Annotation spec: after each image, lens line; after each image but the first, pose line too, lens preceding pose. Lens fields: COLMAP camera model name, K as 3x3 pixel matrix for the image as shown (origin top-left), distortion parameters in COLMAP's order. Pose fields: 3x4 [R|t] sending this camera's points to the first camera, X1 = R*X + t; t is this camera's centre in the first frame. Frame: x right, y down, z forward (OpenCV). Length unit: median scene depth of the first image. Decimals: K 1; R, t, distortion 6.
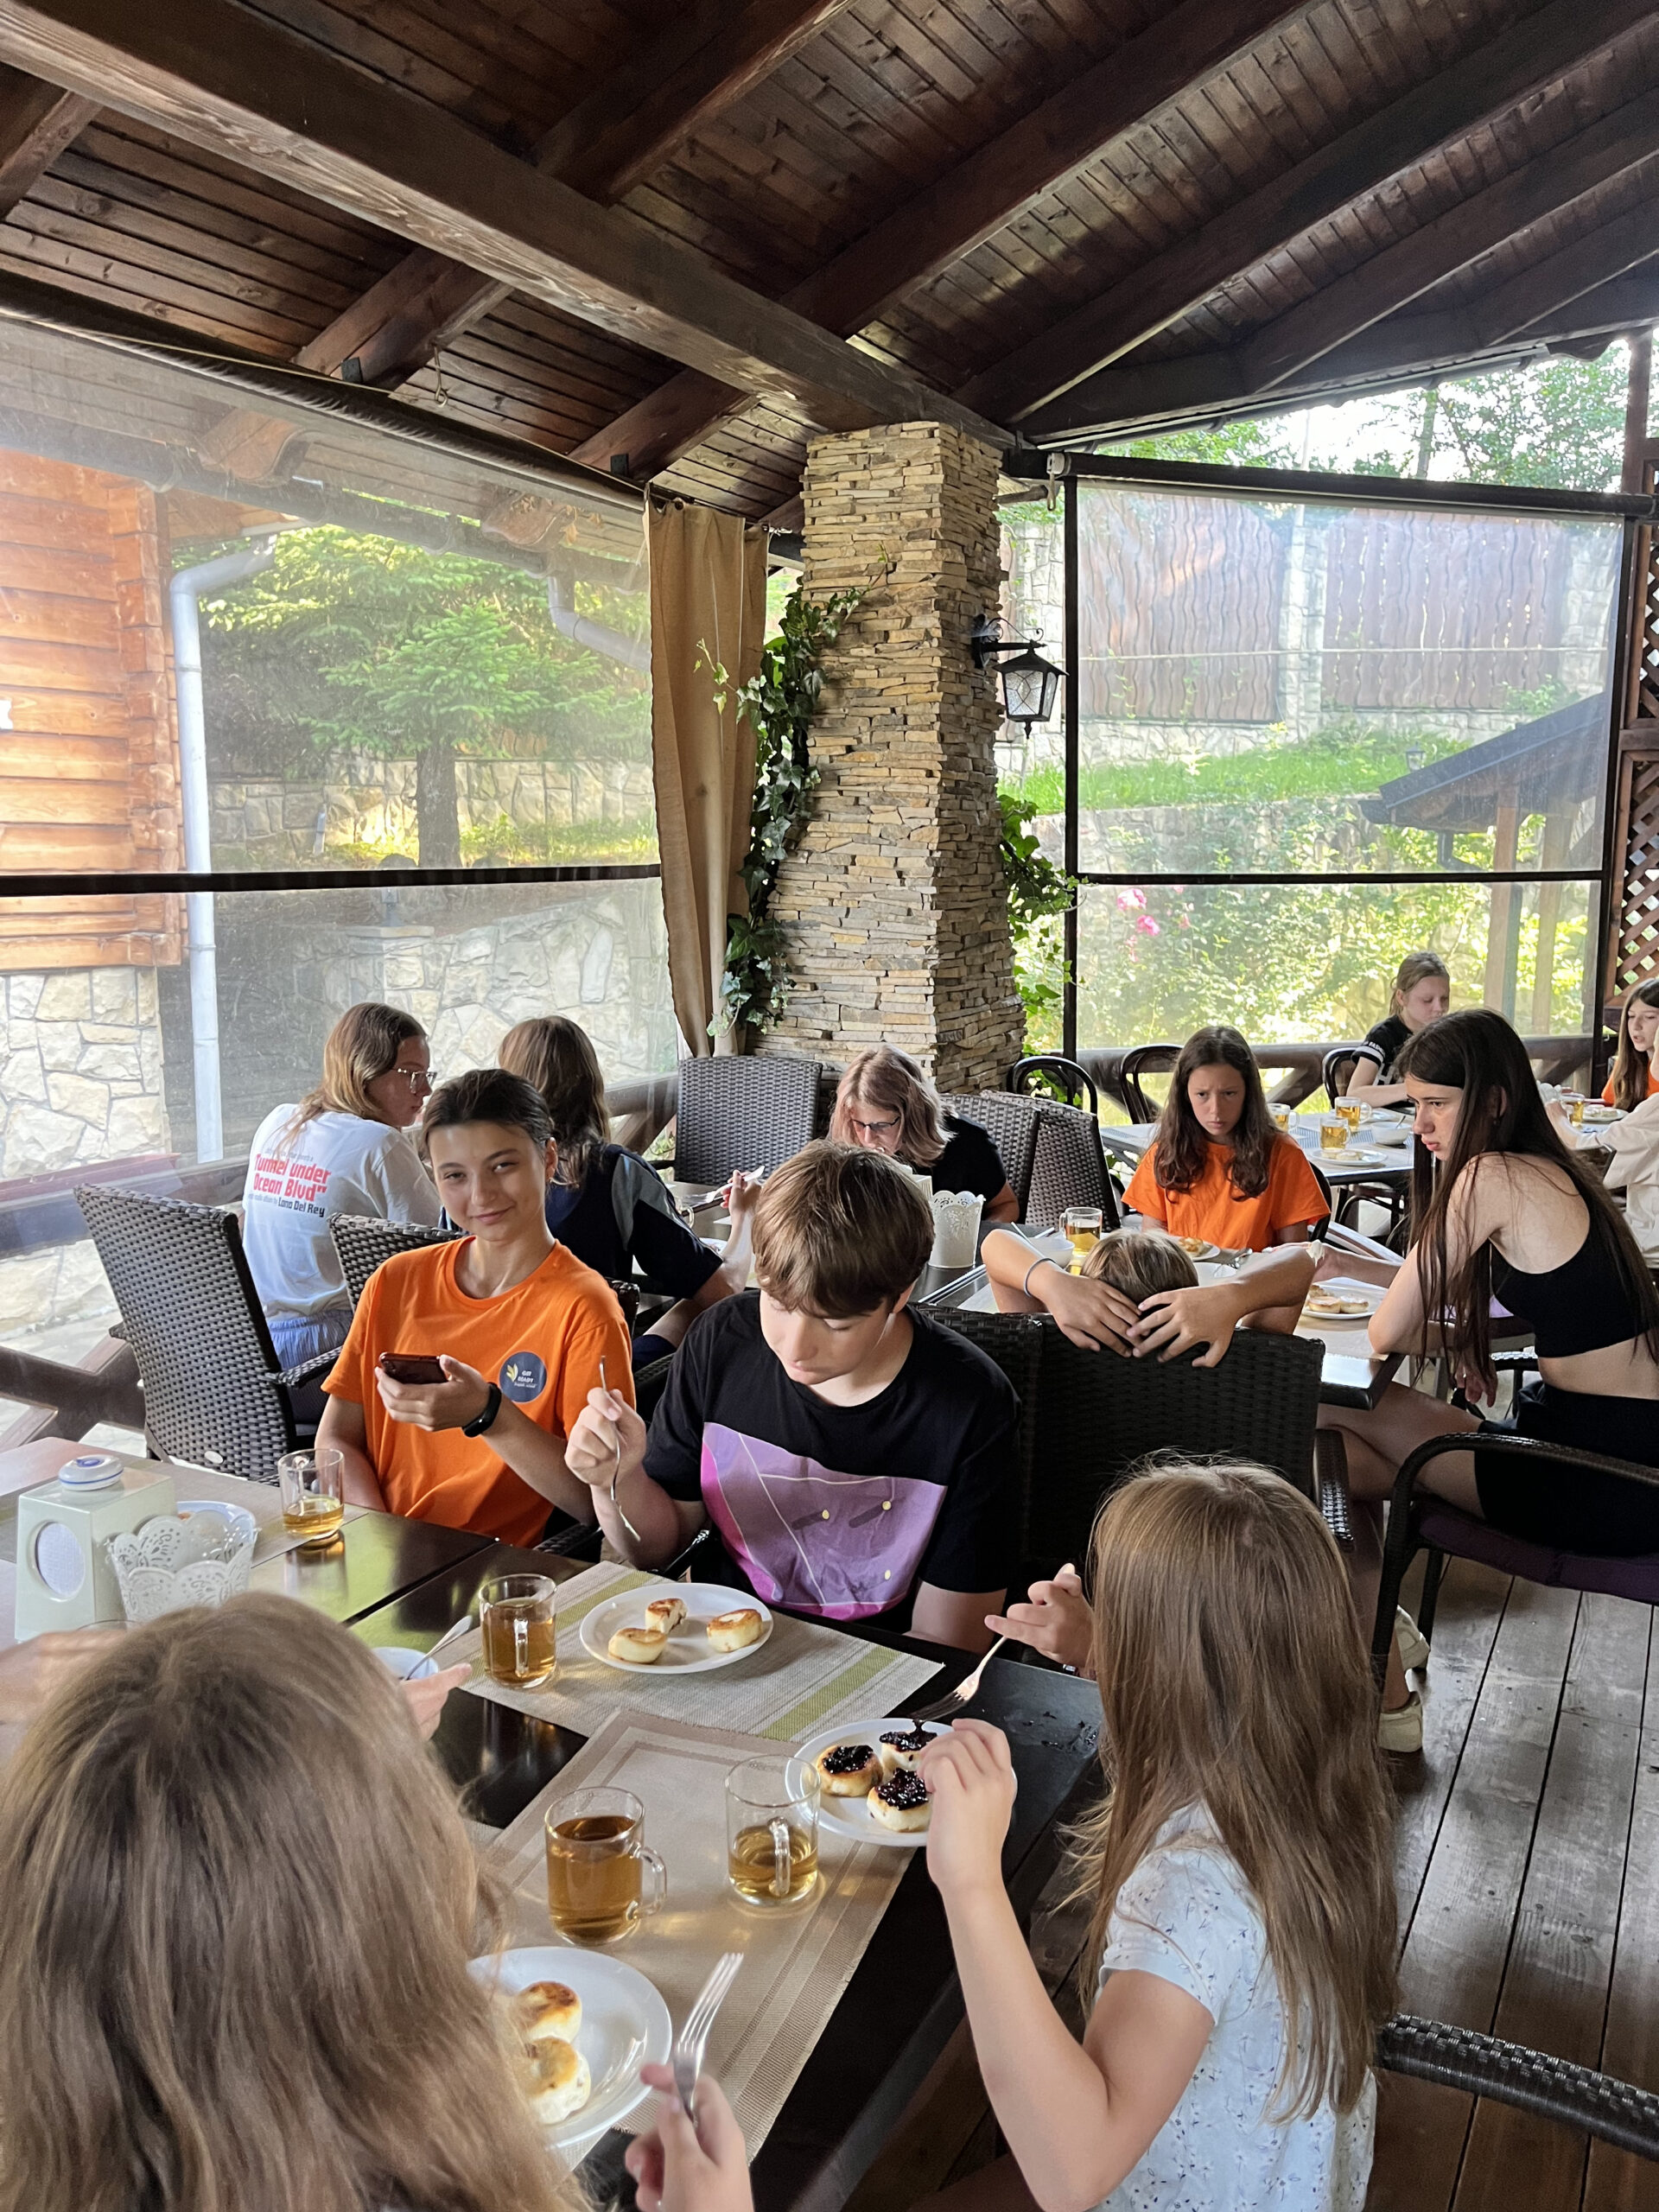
lens RADIAL K [[1676.4, 0, 841.7], [0, 1676.4, 1103.2], [0, 0, 1]] dist [0.052764, -0.070784]
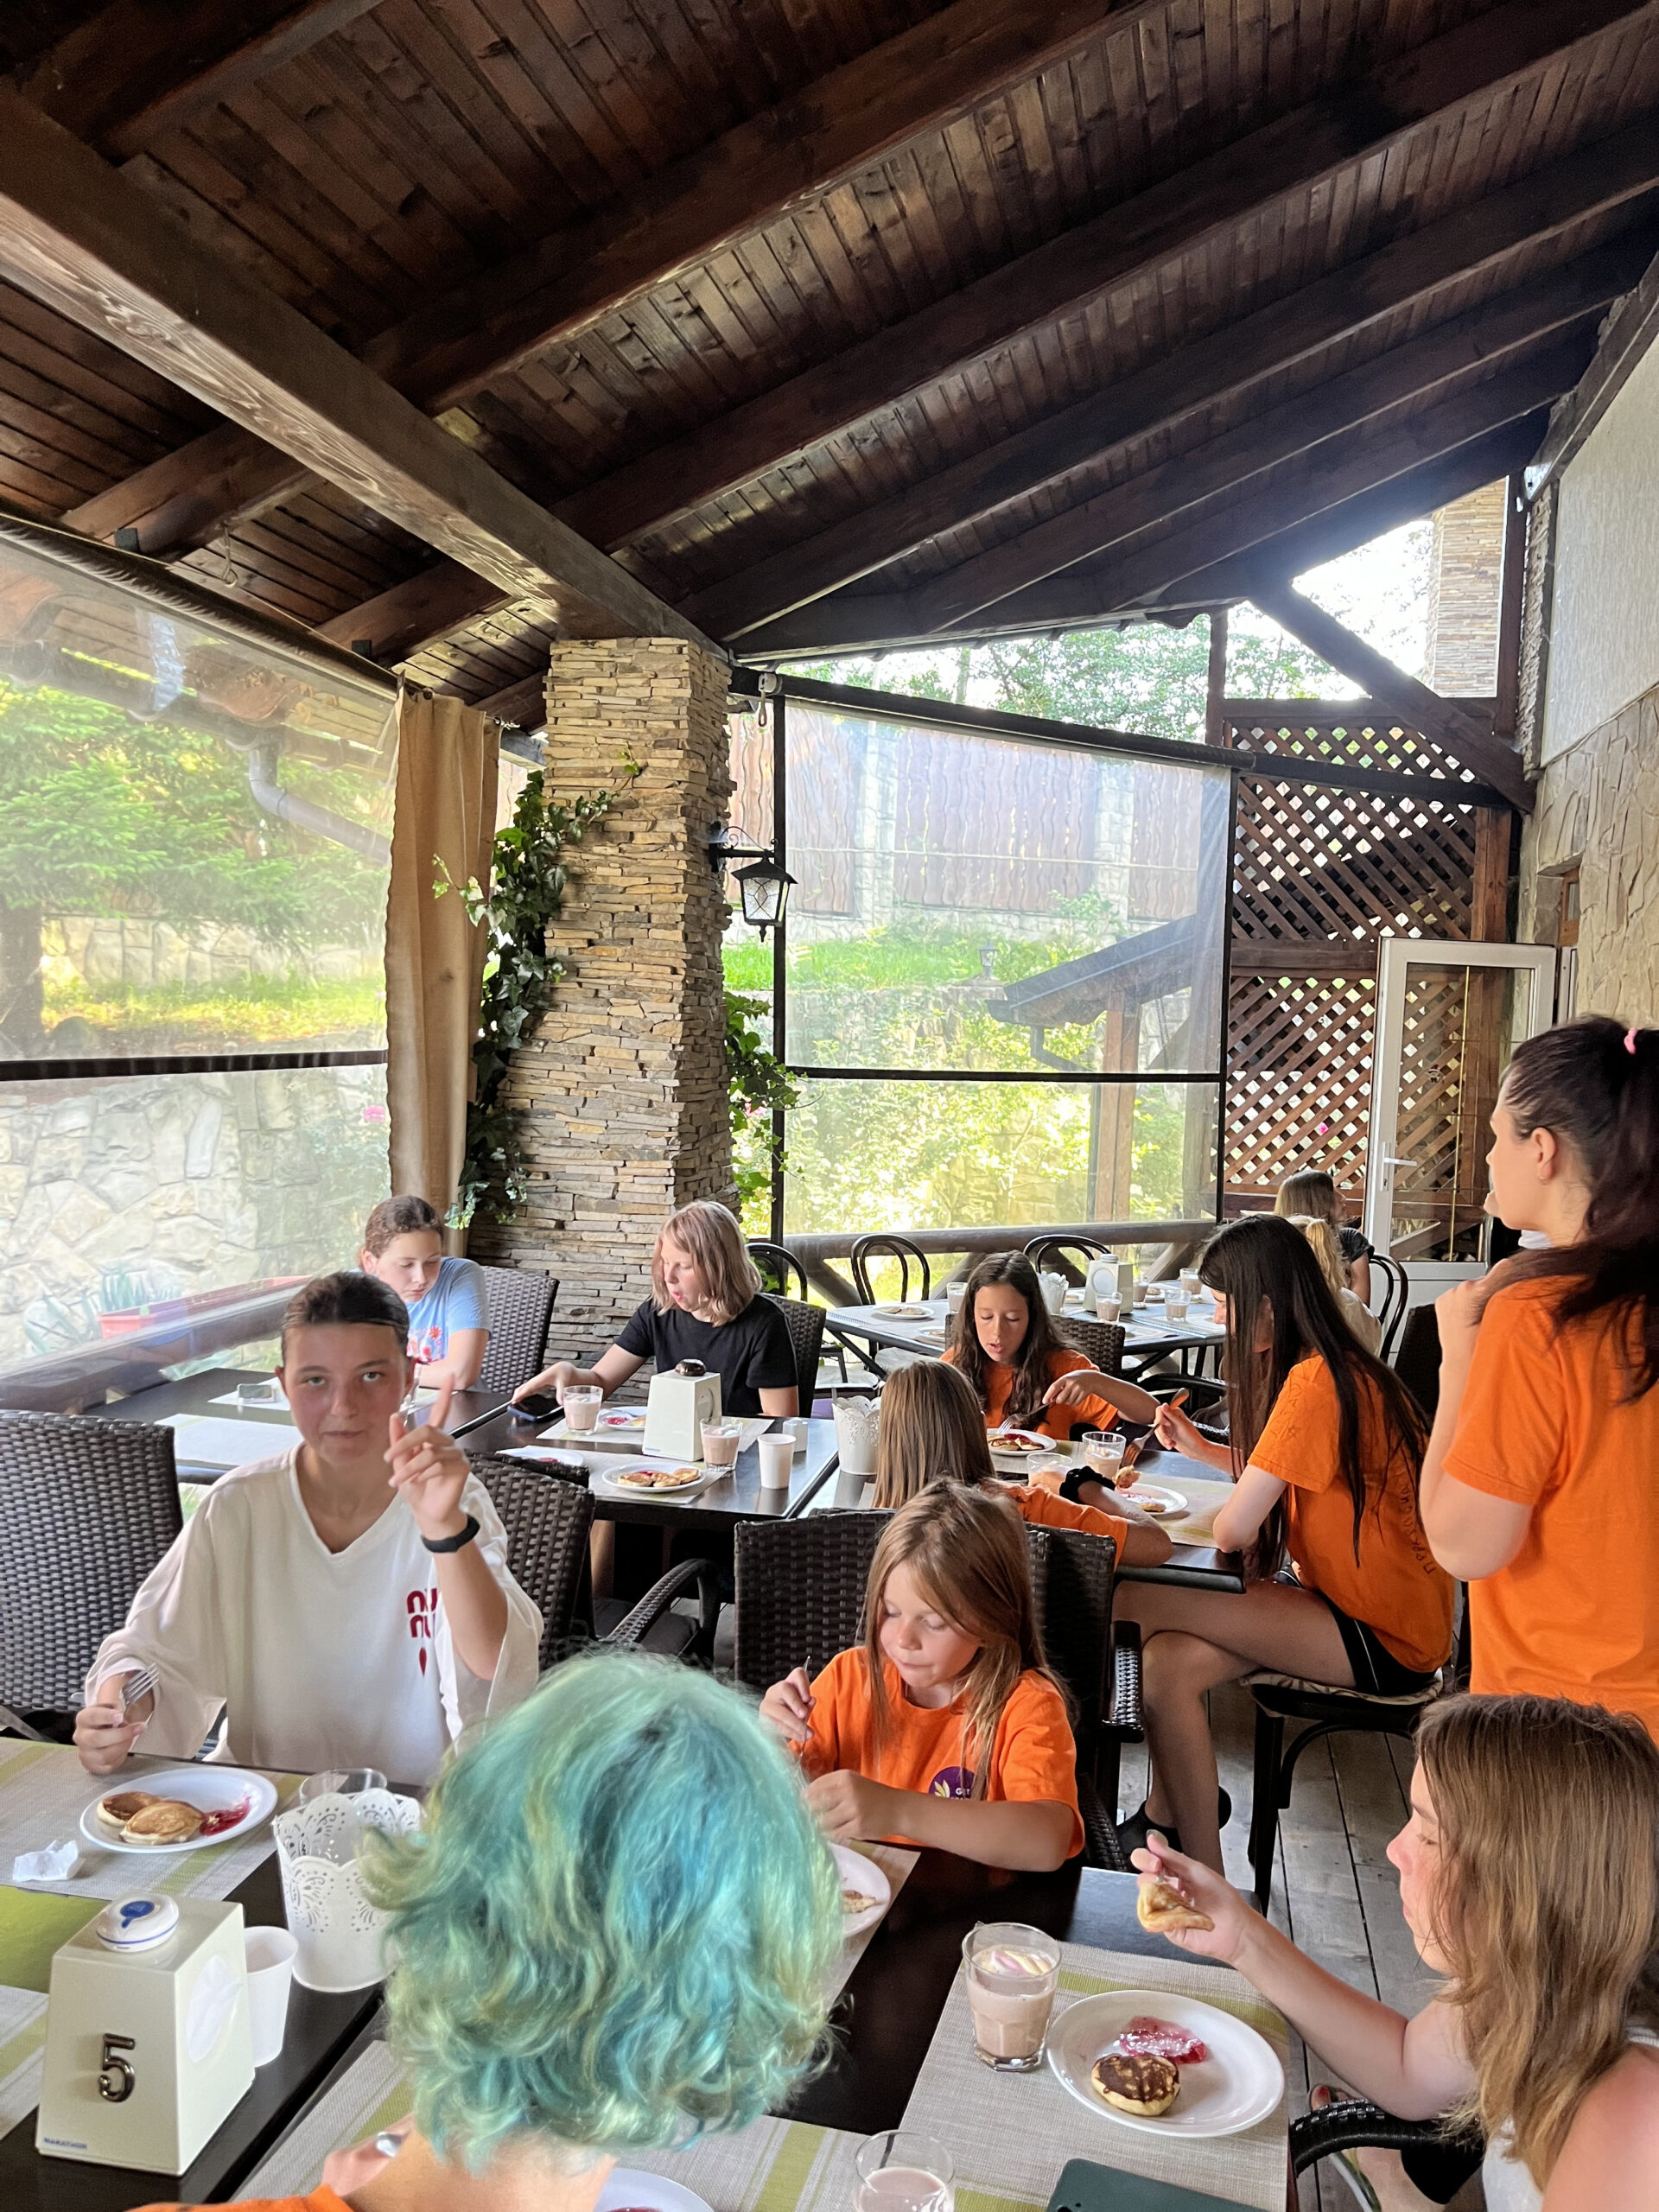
lens RADIAL K [[1676.4, 0, 830.3], [0, 1676.4, 1116.2], [0, 0, 1]] dist [0.052764, -0.070784]
pose [[0.961850, 0.016242, 0.273095, -0.129427], [0.008387, 0.996016, -0.088776, -0.015394], [-0.273449, 0.087680, 0.957882, 0.000950]]
